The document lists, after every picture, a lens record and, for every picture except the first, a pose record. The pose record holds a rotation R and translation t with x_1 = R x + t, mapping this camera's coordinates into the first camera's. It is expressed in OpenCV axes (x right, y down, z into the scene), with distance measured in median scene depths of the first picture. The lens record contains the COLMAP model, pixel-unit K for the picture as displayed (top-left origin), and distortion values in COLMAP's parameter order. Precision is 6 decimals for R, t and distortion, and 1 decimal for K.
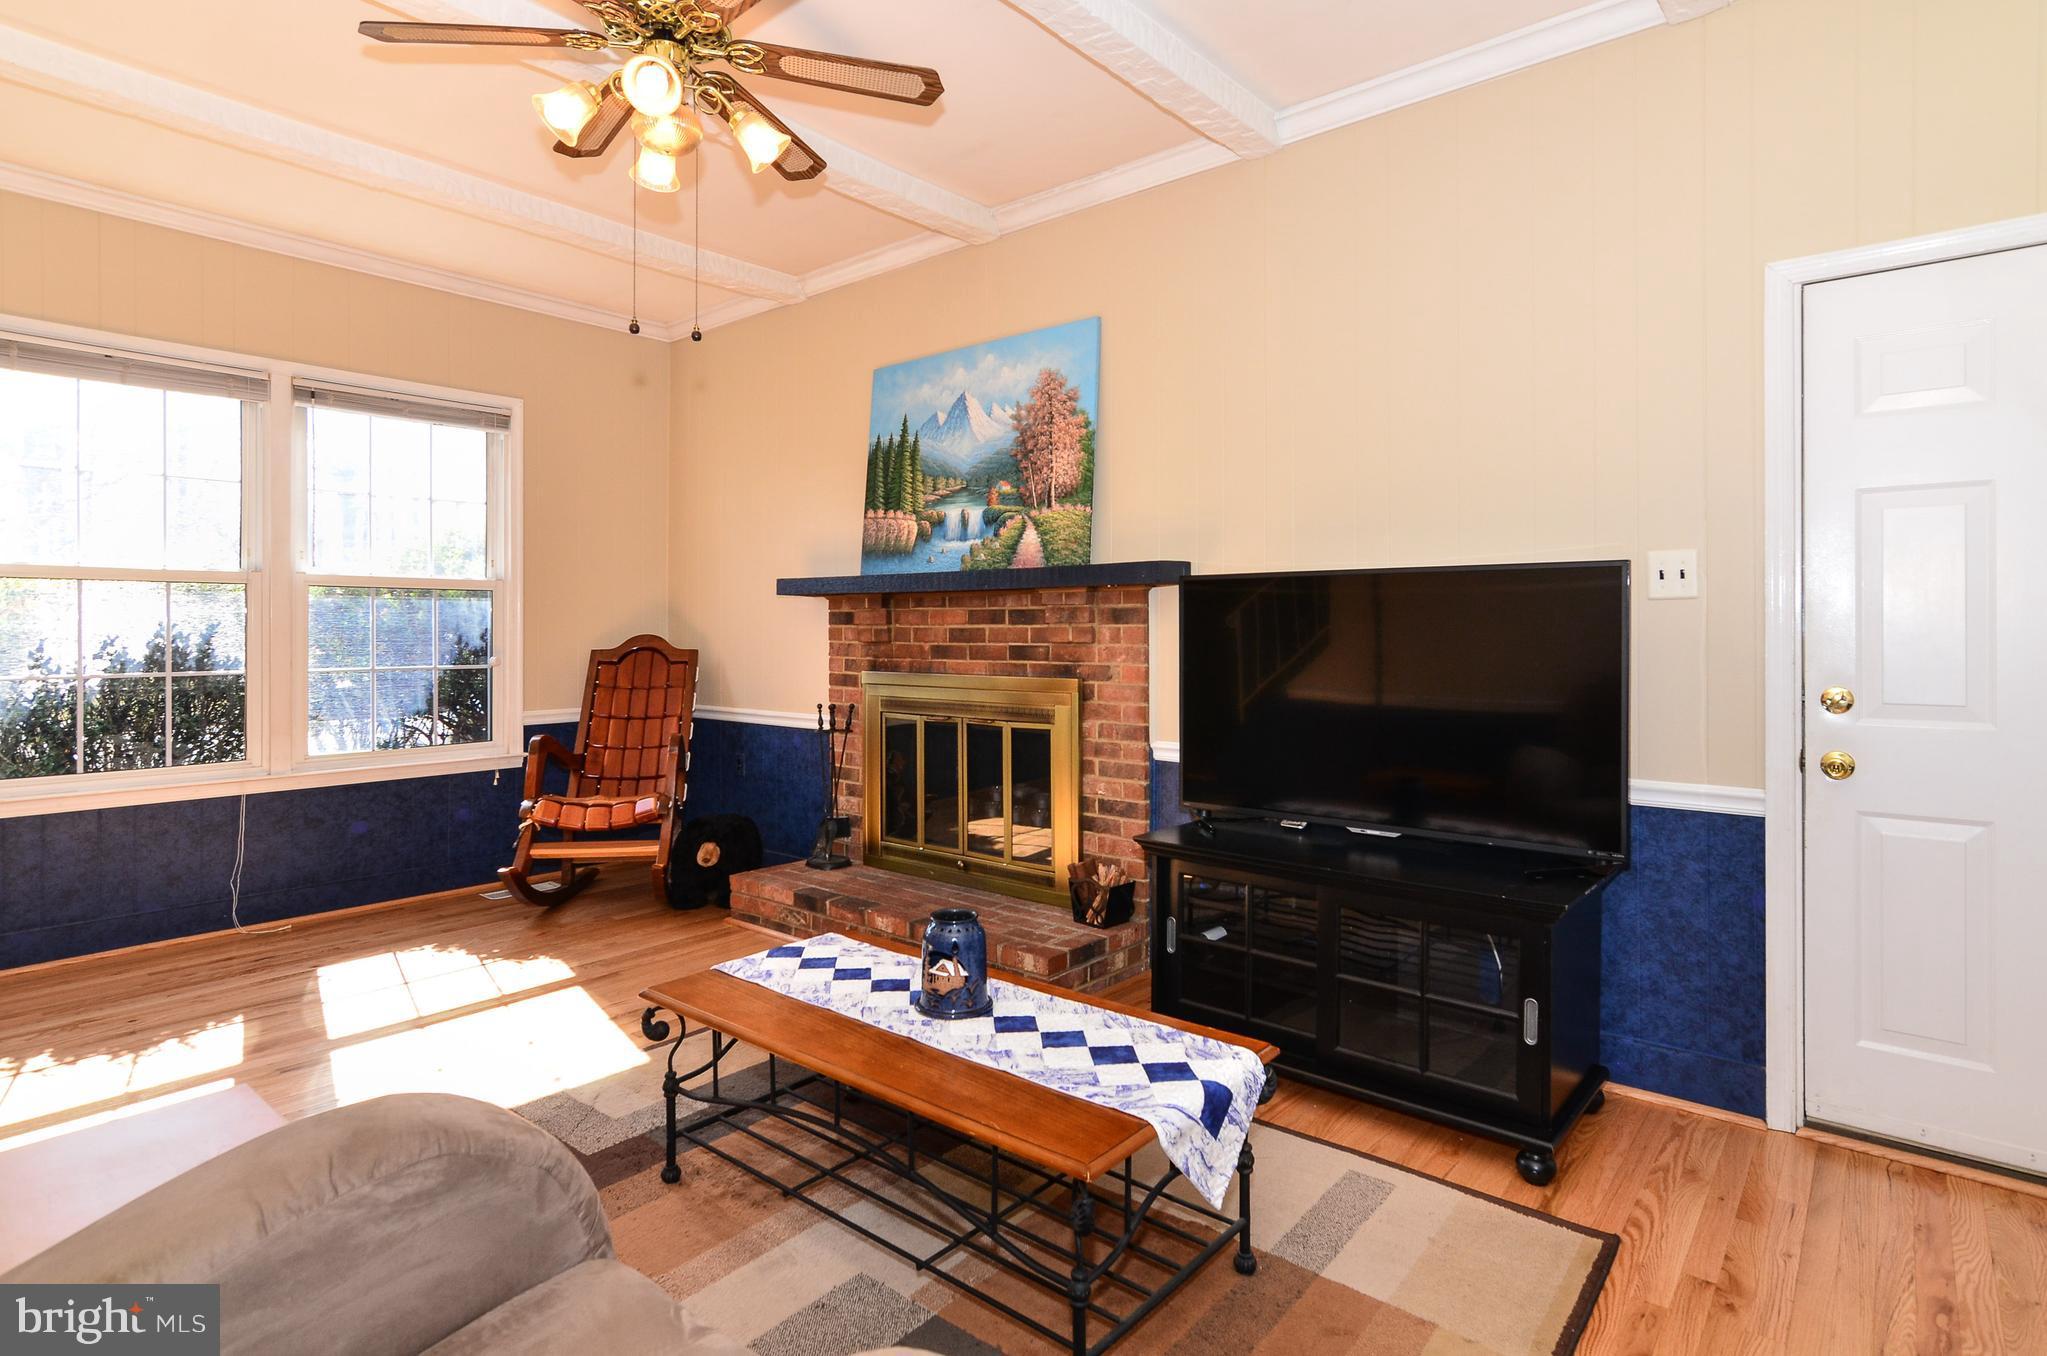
lens RADIAL K [[1060.7, 0, 1028.2], [0, 1060.7, 612.7], [0, 0, 1]] dist [-0.000318, 0.000474]
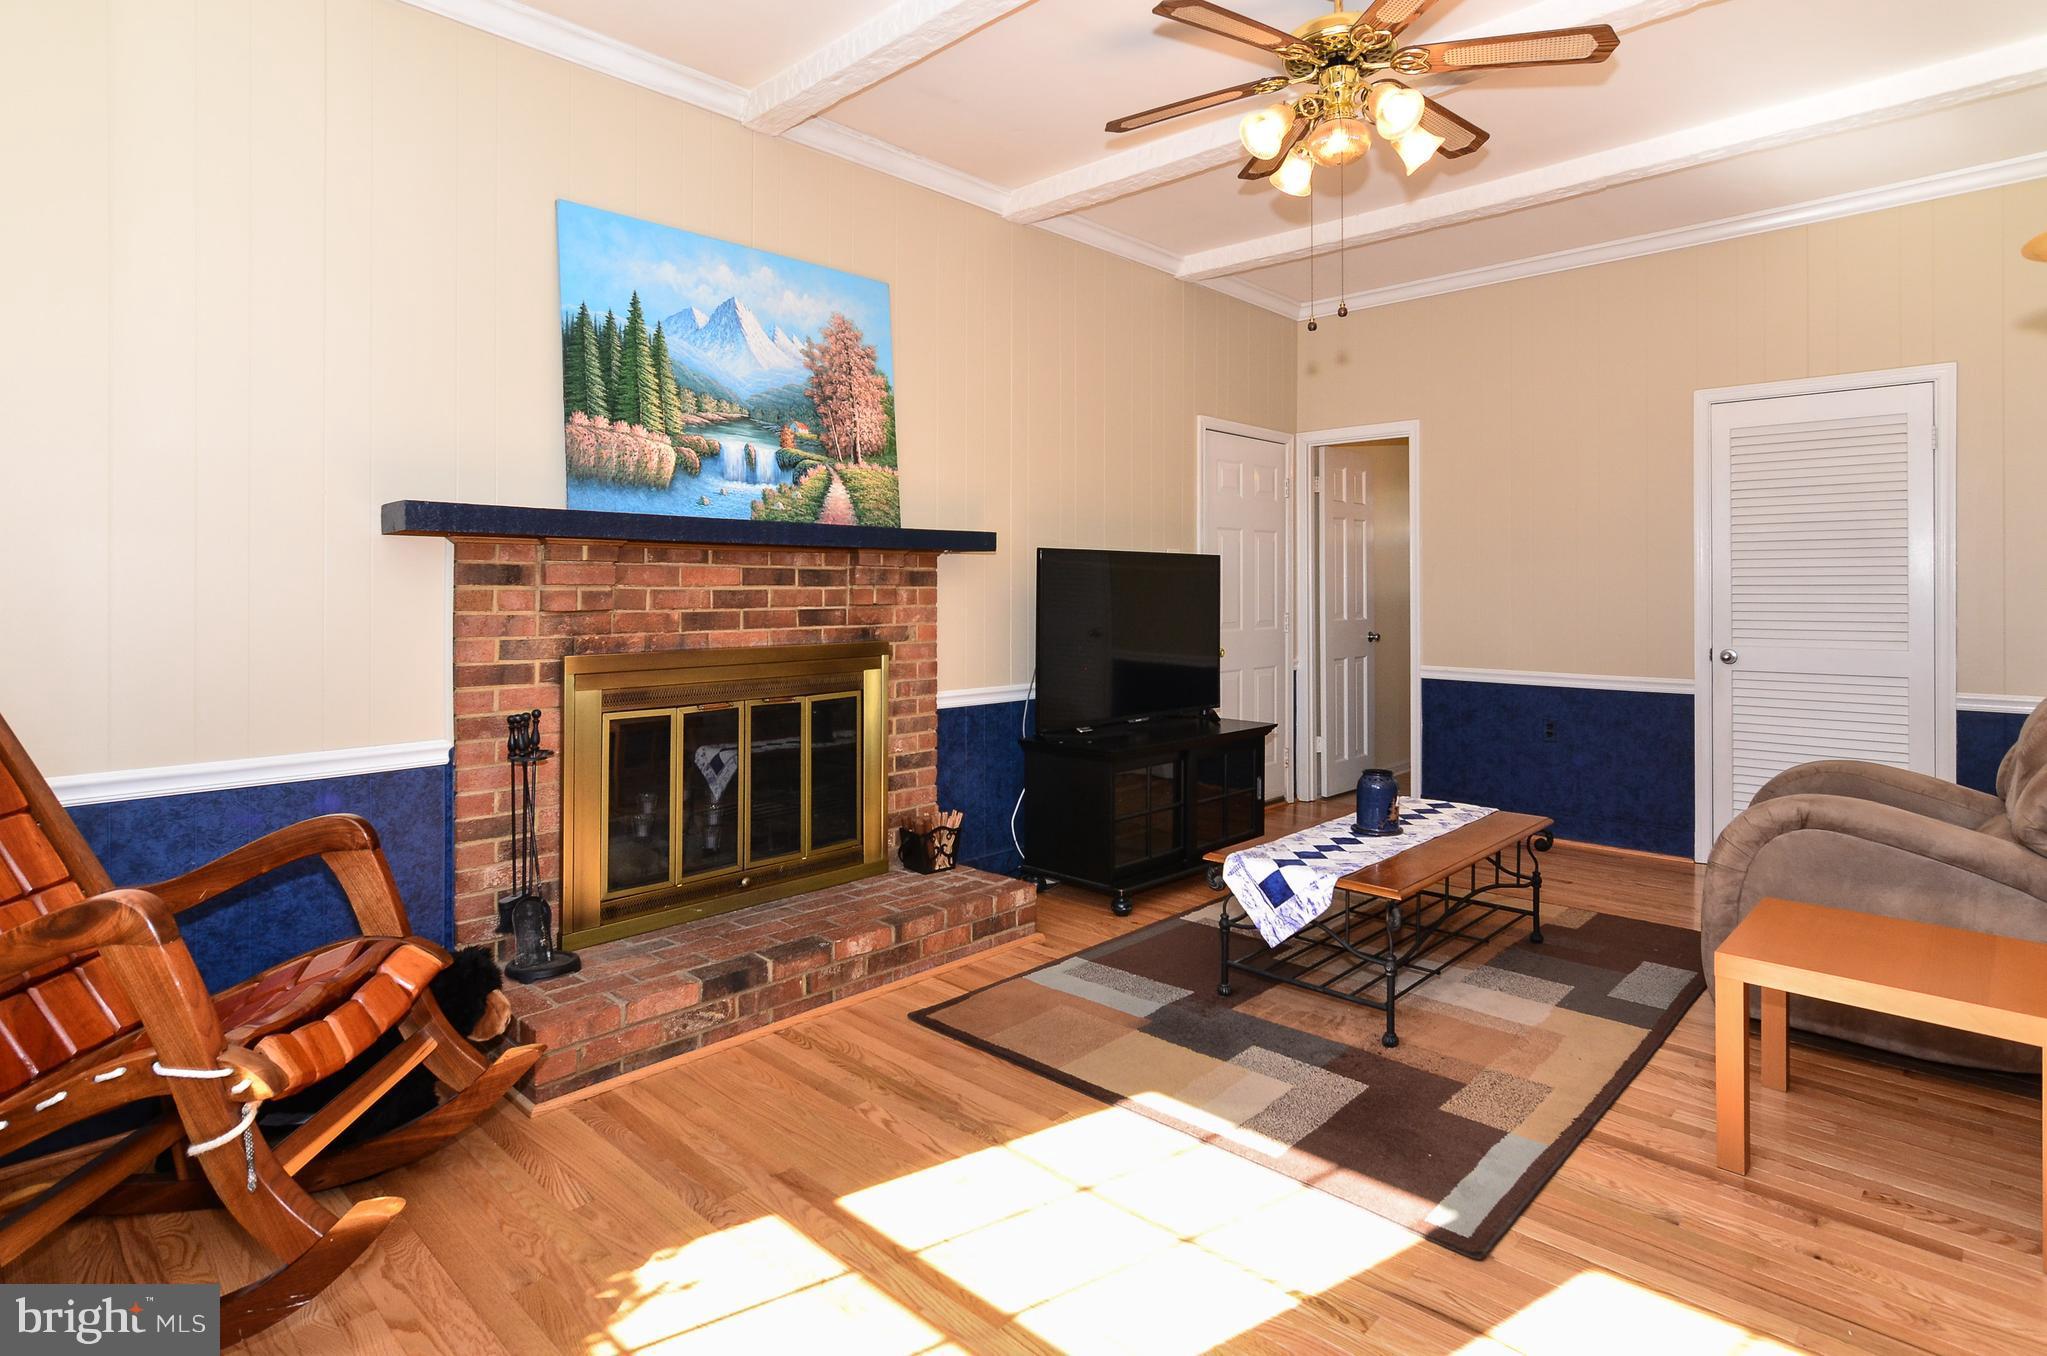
lens RADIAL K [[1022.2, 0, 1020.7], [0, 1022.2, 589.8], [0, 0, 1]] dist [0.000415, 0.000119]
pose [[0.089385, 0.008259, 0.995963, -0.849373], [-0.004010, 0.999960, -0.007932, 0.020336], [-0.995989, -0.003285, 0.089415, 0.742091]]
